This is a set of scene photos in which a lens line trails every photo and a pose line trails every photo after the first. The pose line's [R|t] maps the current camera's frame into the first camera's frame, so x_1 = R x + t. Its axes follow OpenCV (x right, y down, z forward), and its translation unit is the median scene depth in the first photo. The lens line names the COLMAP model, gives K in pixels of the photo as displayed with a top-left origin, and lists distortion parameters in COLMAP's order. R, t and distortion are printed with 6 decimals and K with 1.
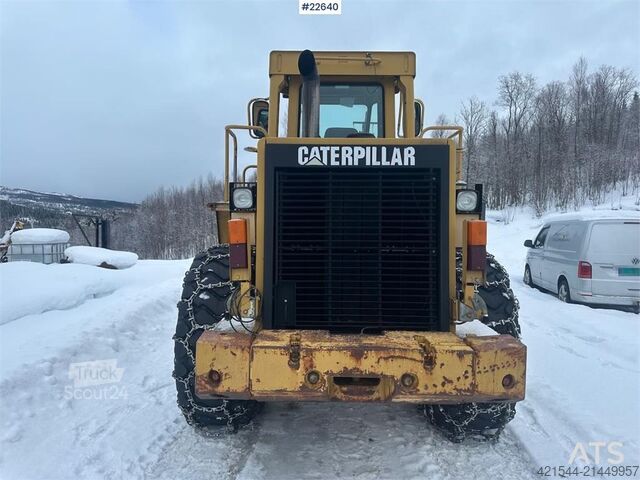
lens RADIAL K [[445.4, 0, 316.9], [0, 445.4, 242.6], [0, 0, 1]] dist [0.074212, -0.104766]
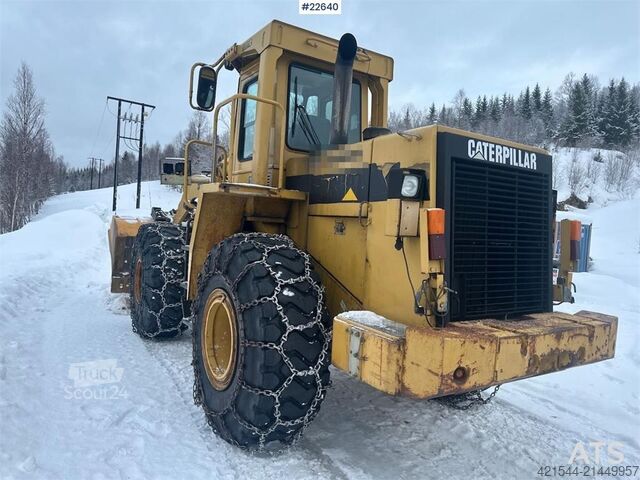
lens RADIAL K [[445.4, 0, 316.9], [0, 445.4, 242.6], [0, 0, 1]] dist [0.074212, -0.104766]
pose [[0.840482, 0.016295, 0.541595, -0.877135], [-0.024898, 0.999653, 0.008560, 0.018956], [-0.541267, -0.020679, 0.840596, 0.326374]]
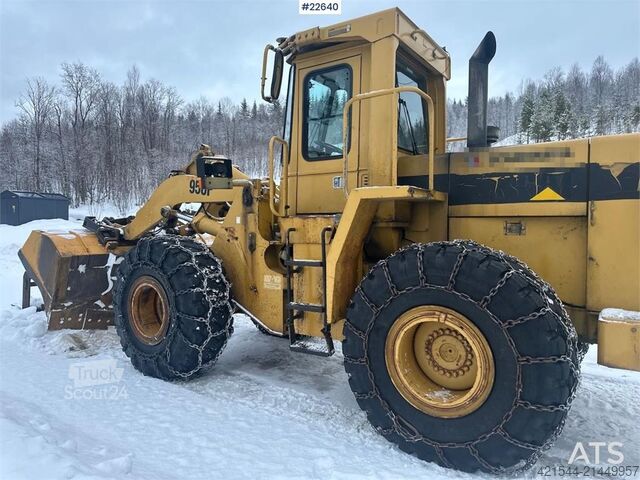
lens RADIAL K [[445.4, 0, 316.9], [0, 445.4, 242.6], [0, 0, 1]] dist [0.074212, -0.104766]
pose [[0.556224, -0.045098, 0.829808, -1.522899], [0.044863, 0.998700, 0.024205, -0.031959], [-0.829821, 0.023764, 0.557524, 1.166030]]
